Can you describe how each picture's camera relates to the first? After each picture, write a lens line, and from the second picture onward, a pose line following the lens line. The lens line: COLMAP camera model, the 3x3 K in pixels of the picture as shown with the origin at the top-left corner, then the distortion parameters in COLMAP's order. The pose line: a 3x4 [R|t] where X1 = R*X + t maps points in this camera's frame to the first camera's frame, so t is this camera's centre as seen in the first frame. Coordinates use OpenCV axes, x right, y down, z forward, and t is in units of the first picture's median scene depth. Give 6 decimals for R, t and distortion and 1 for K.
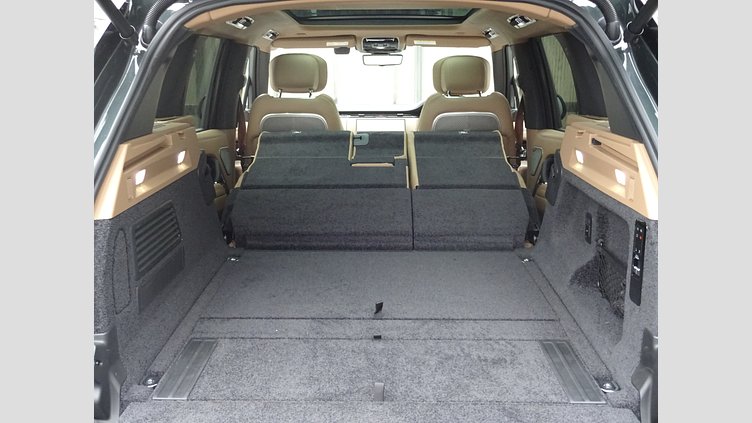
lens RADIAL K [[943.4, 0, 345.1], [0, 943.4, 197.4], [0, 0, 1]] dist [-0.008030, 0.042883]
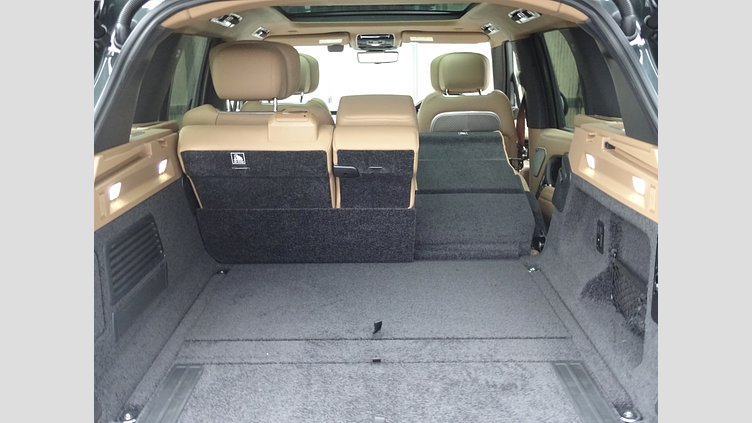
lens RADIAL K [[941.7, 0, 356.4], [0, 941.7, 208.8], [0, 0, 1]] dist [-0.005648, 0.007261]
pose [[0.999798, -0.012802, 0.015478, 0.002027], [0.012550, 0.999788, 0.016306, -0.015802], [-0.015684, -0.016108, 0.999747, 0.080230]]
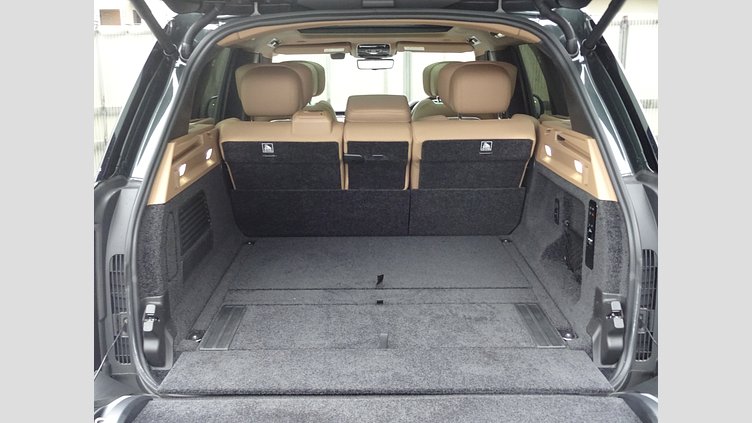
lens RADIAL K [[947.5, 0, 354.9], [0, 947.5, 191.7], [0, 0, 1]] dist [-0.019846, -0.005183]
pose [[0.999685, -0.009199, 0.023365, -0.024117], [0.009309, 0.999946, -0.004599, 0.012834], [-0.023321, 0.004815, 0.999716, -0.200989]]
